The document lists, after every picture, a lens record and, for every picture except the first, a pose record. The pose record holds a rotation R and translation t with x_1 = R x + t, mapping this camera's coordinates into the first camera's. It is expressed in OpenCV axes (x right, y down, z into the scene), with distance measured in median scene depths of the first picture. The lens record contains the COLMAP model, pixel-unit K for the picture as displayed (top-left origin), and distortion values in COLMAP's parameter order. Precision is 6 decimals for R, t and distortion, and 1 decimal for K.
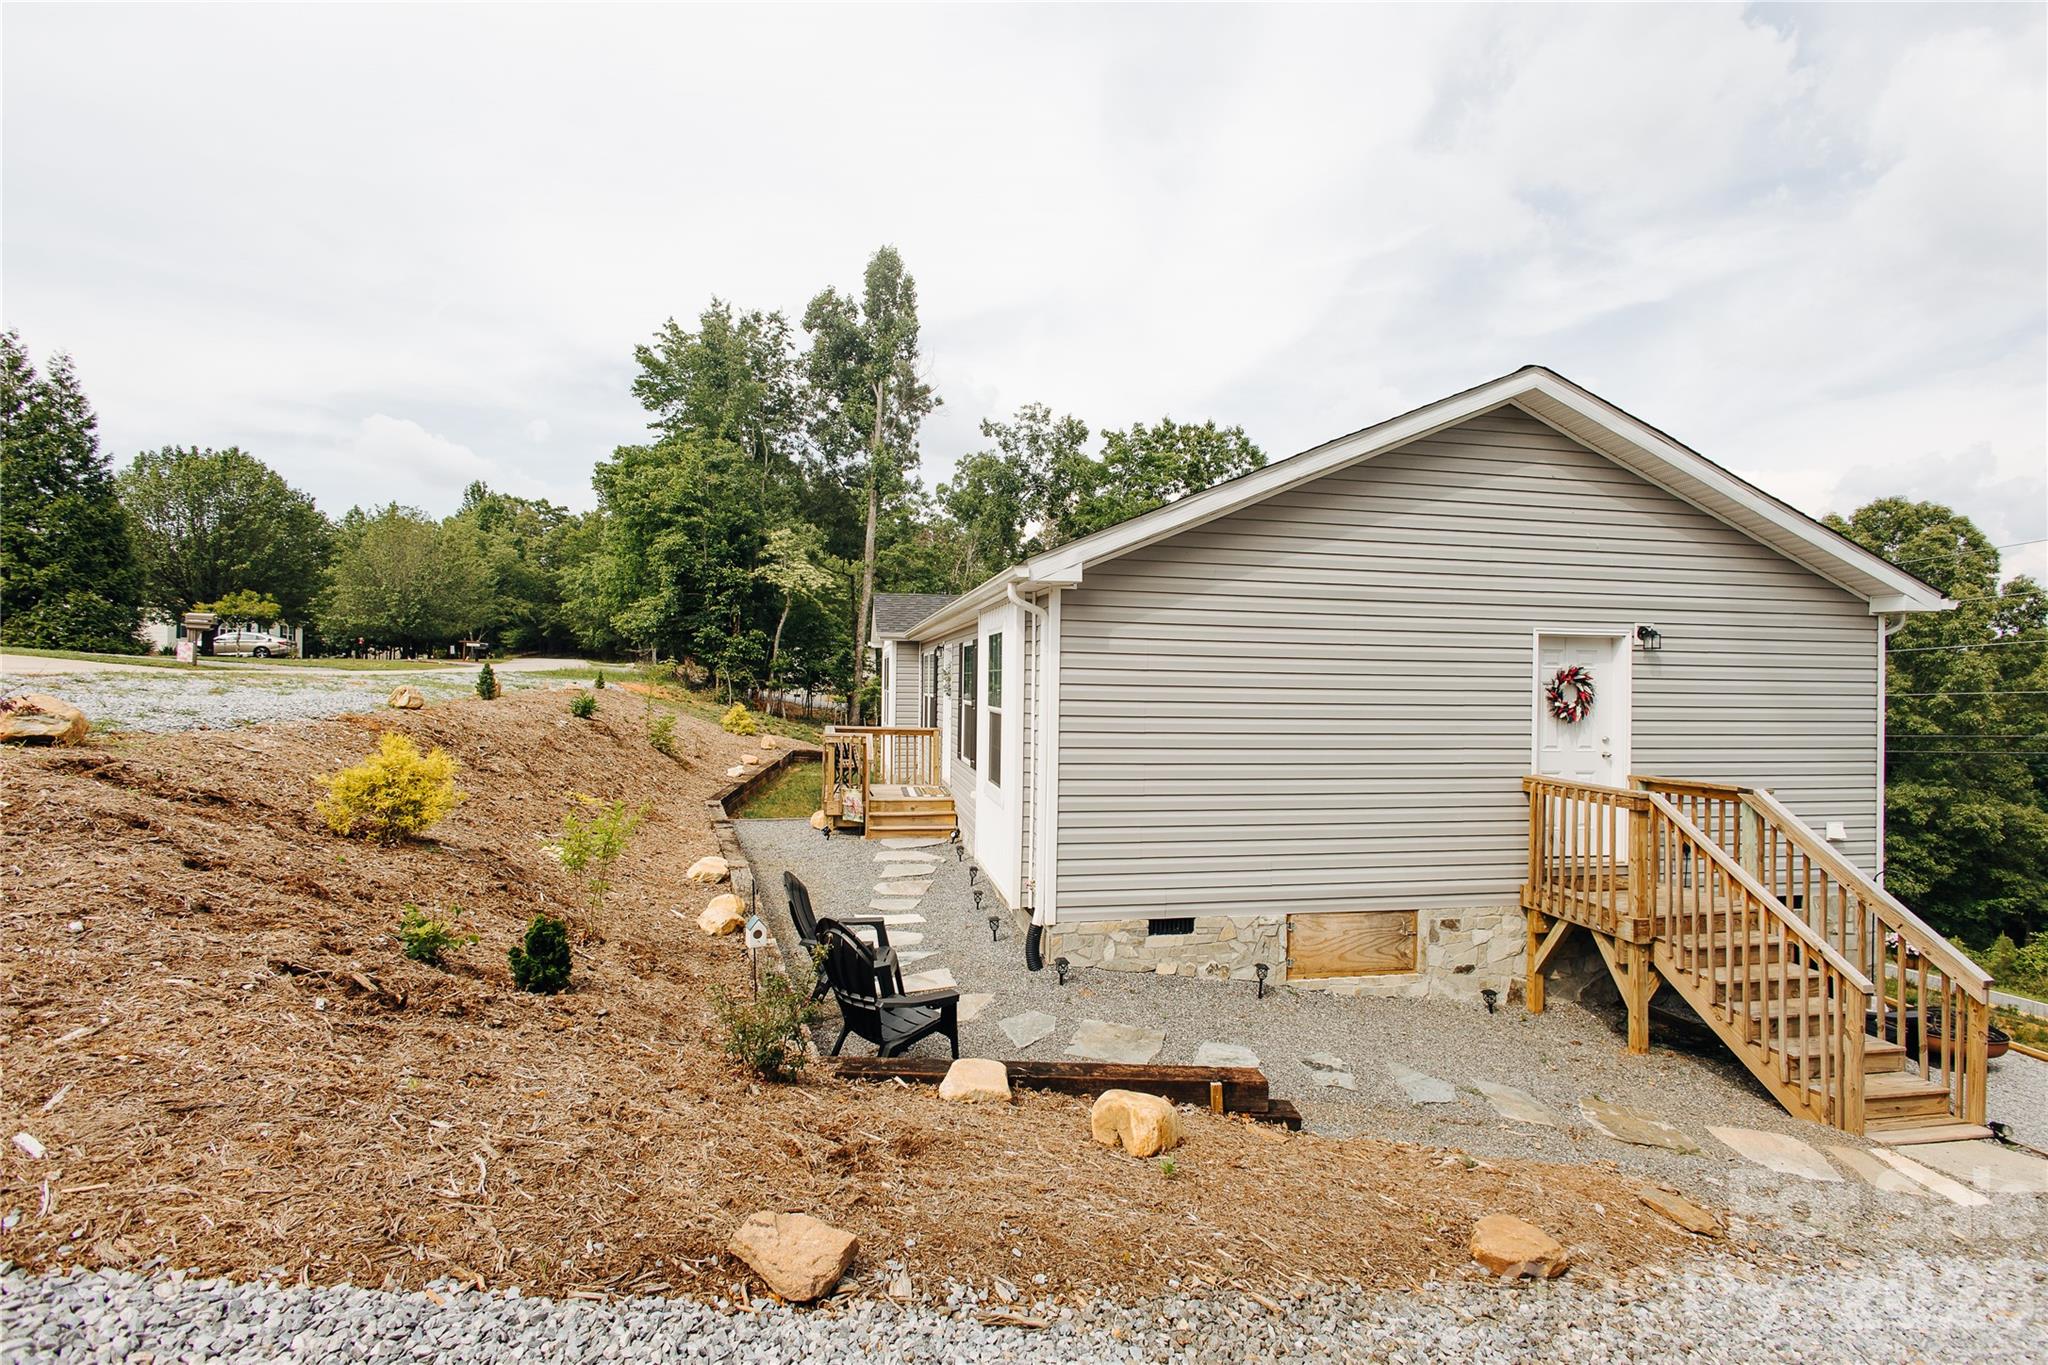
lens RADIAL K [[938.7, 0, 1024.0], [0, 938.7, 682.5], [0, 0, 1]] dist [0.012778, -0.002808]
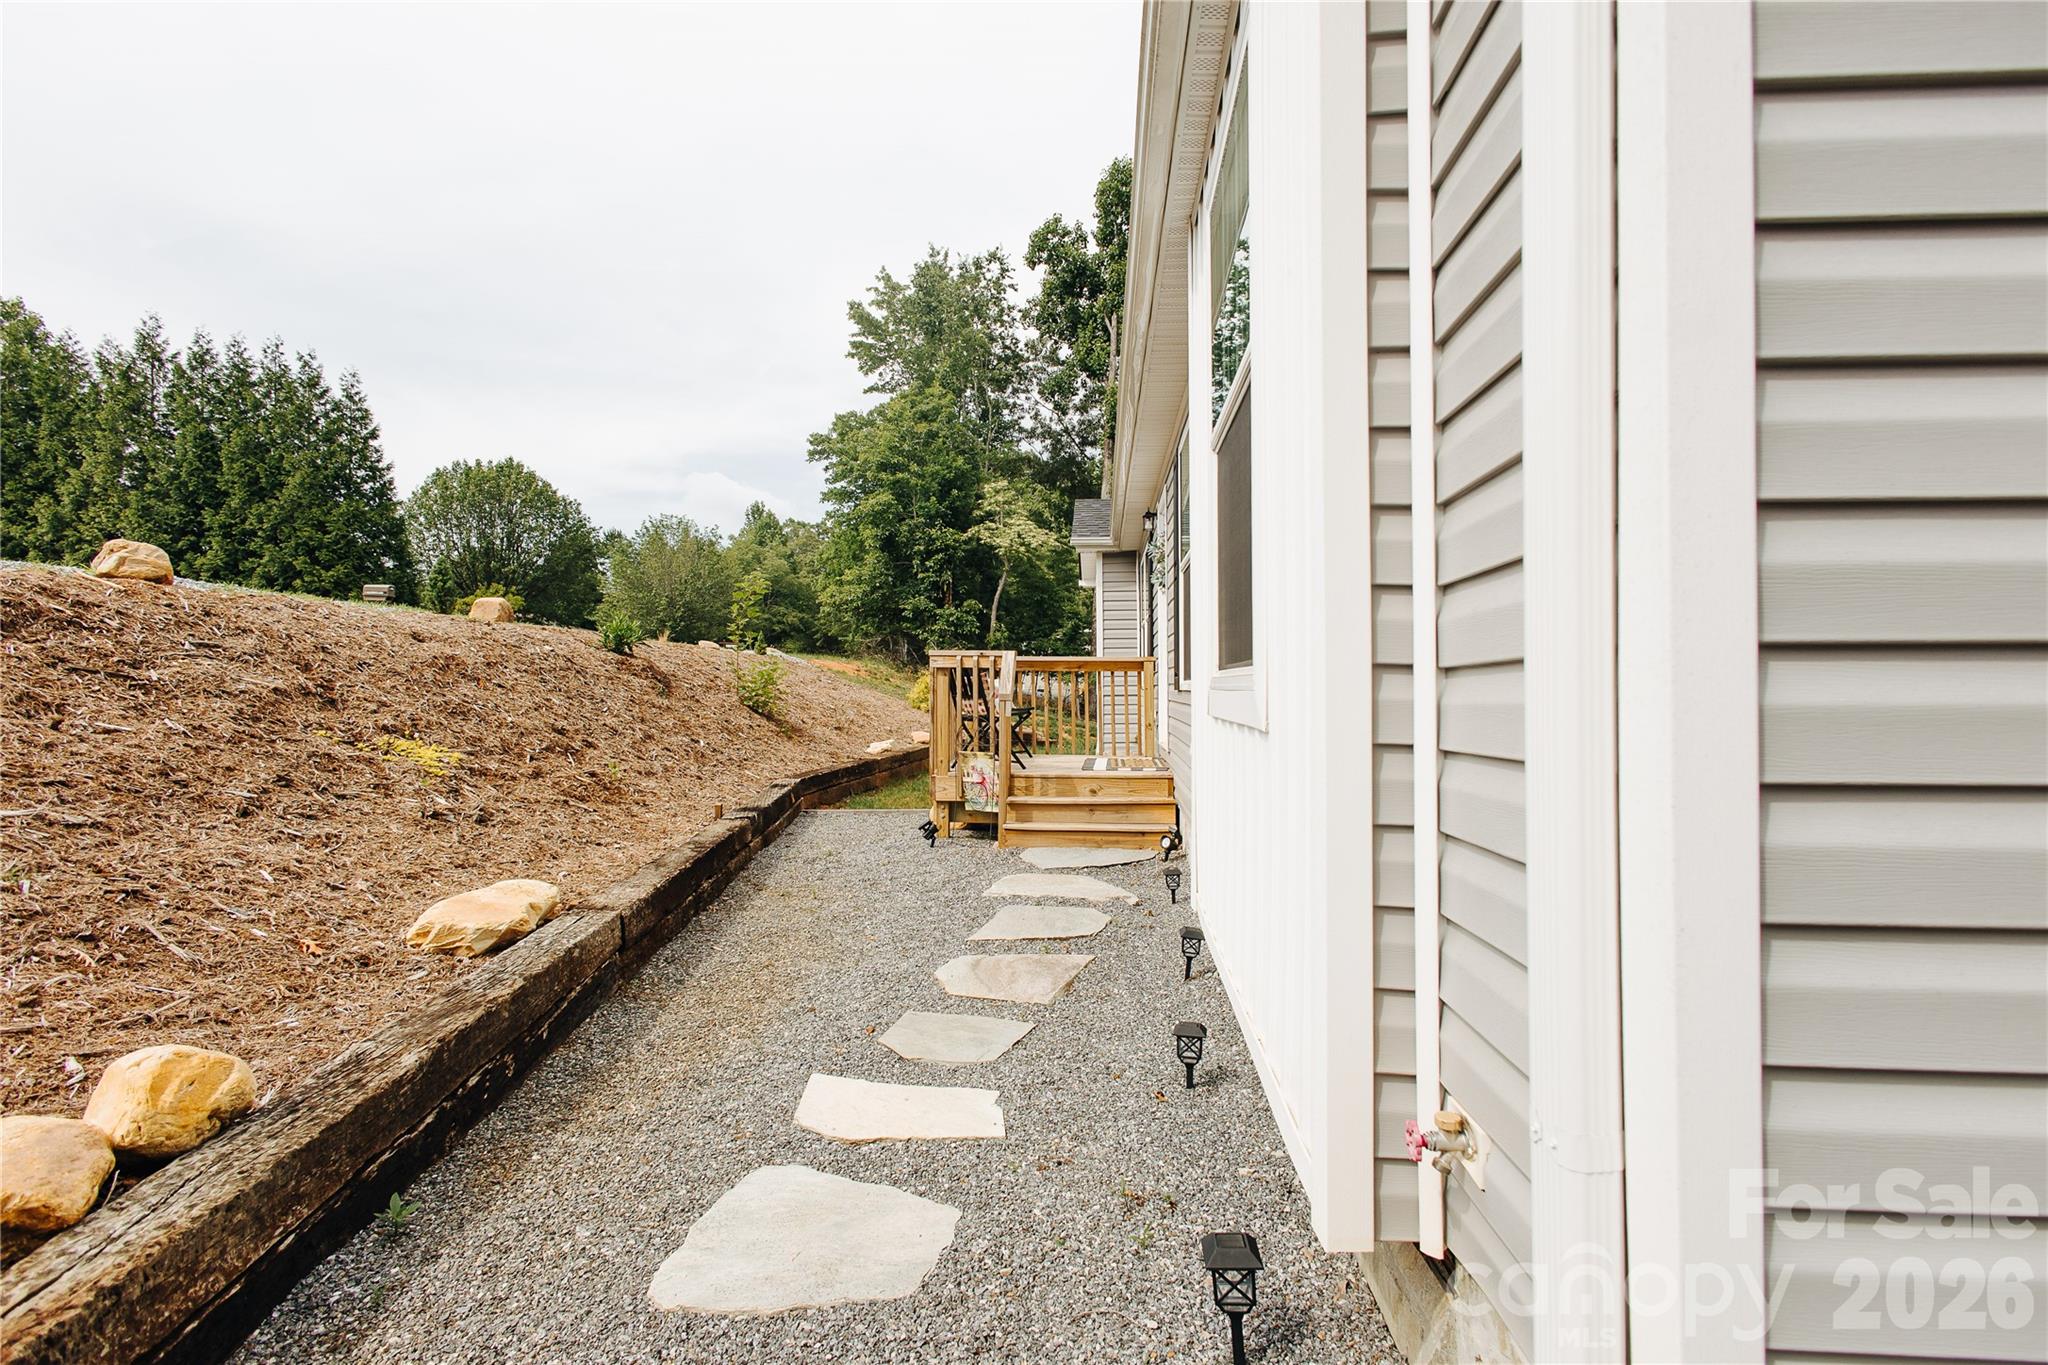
lens RADIAL K [[929.4, 0, 1024.0], [0, 929.4, 682.5], [0, 0, 1]] dist [0.014475, -0.006955]
pose [[0.960429, -0.022817, -0.277589, -0.004123], [0.019721, 0.999708, -0.013941, 0.032837], [0.277826, 0.007915, 0.960599, 0.201271]]
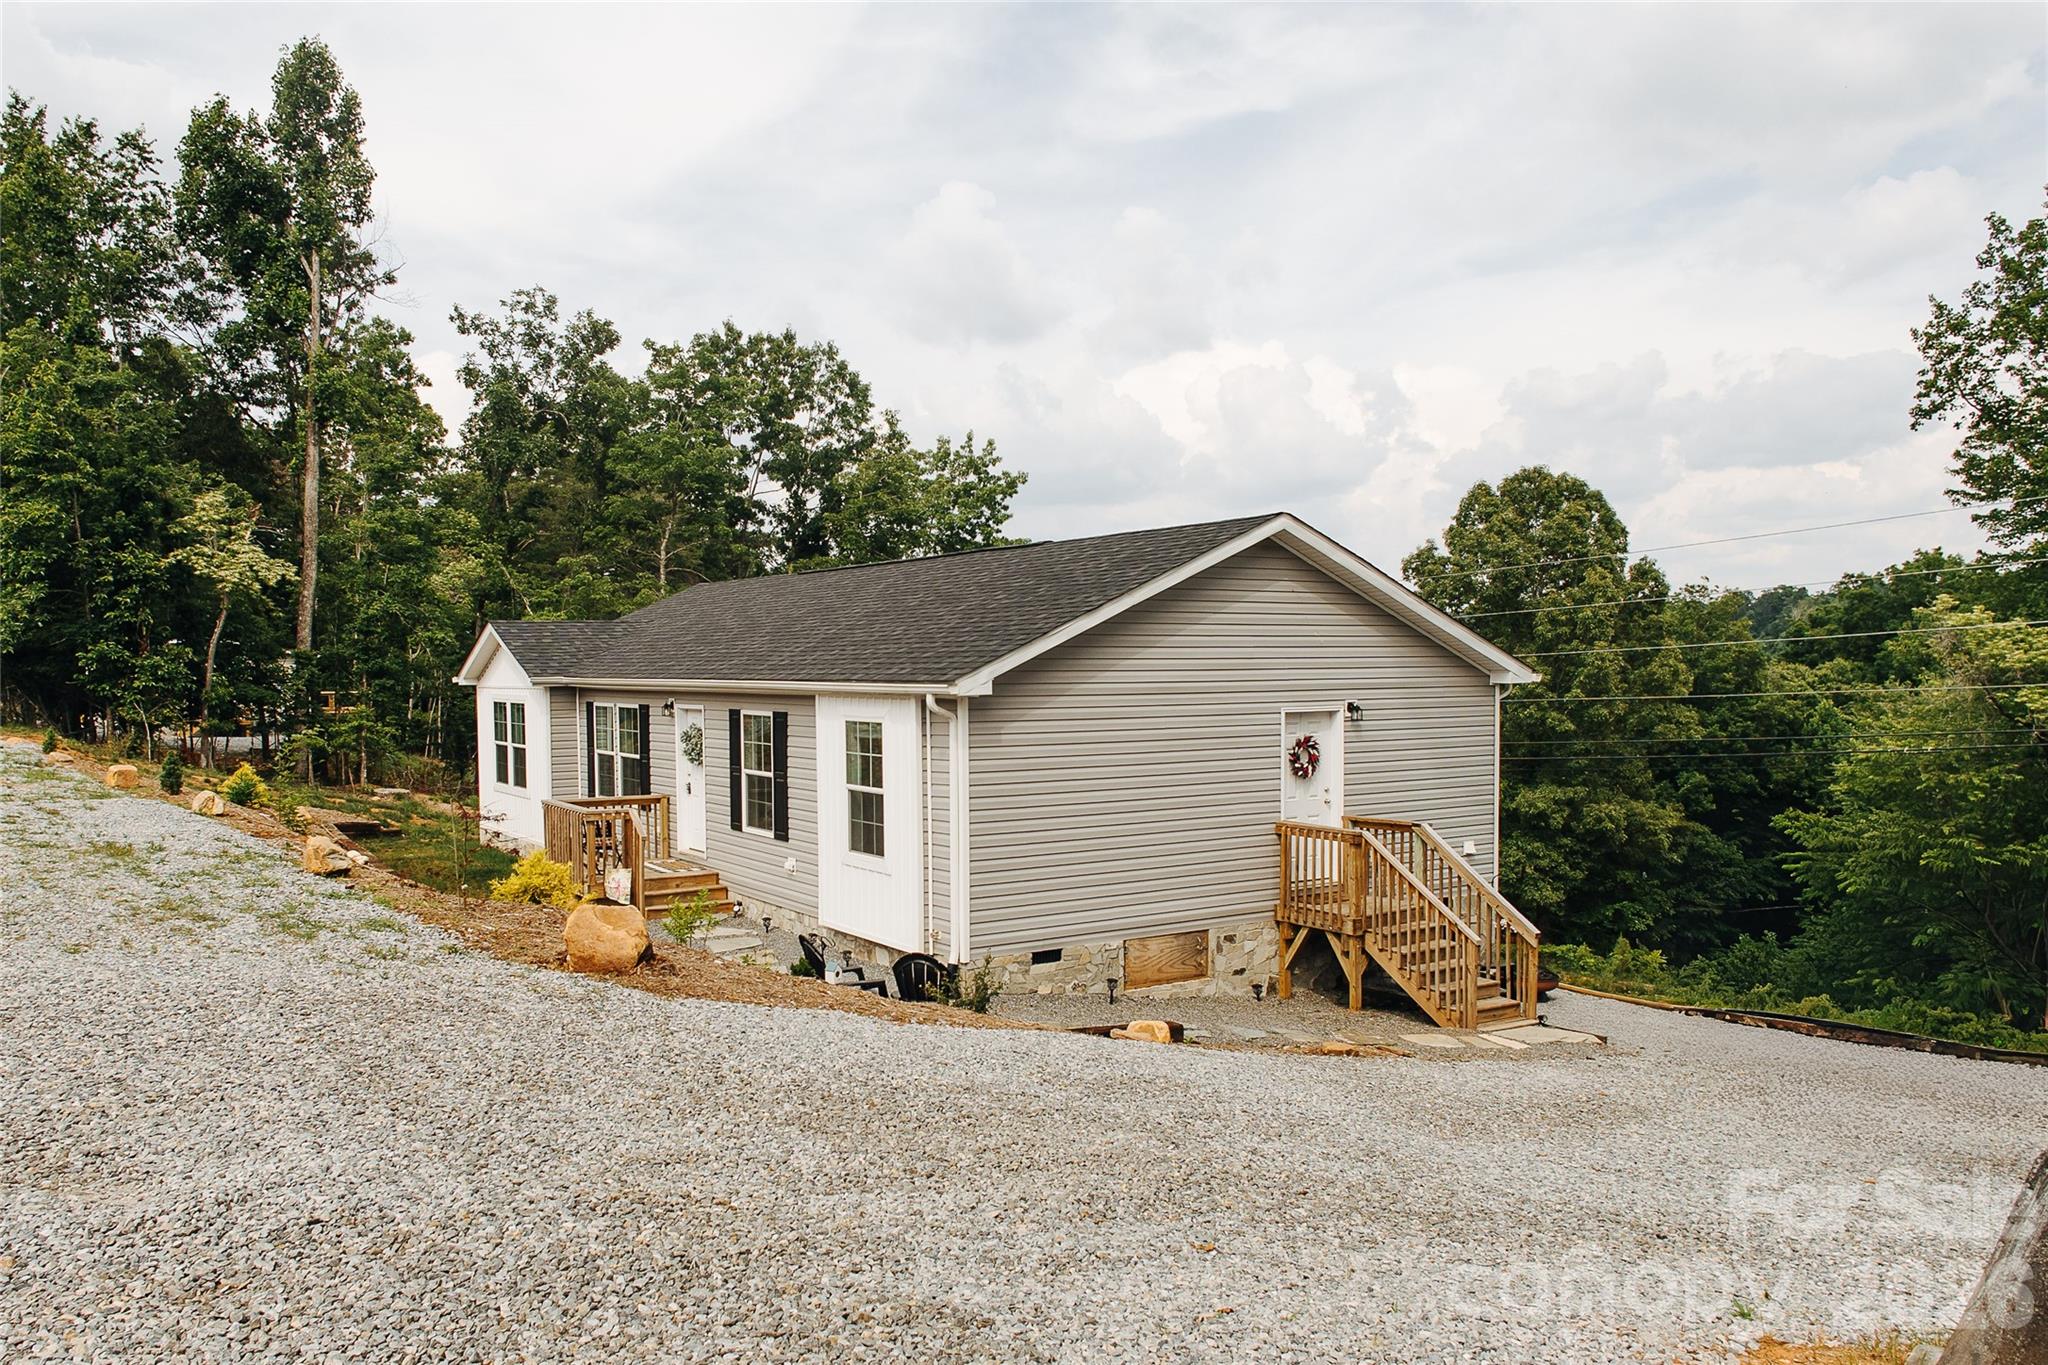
lens RADIAL K [[1519.3, 0, 935.9], [0, 1519.3, 761.6], [0, 0, 1]] dist [0.006467, 0.000183]
pose [[0.936106, -0.044635, 0.348875, -0.163946], [0.022334, 0.997456, 0.067689, -0.035046], [-0.351009, -0.055572, 0.934722, -0.203889]]
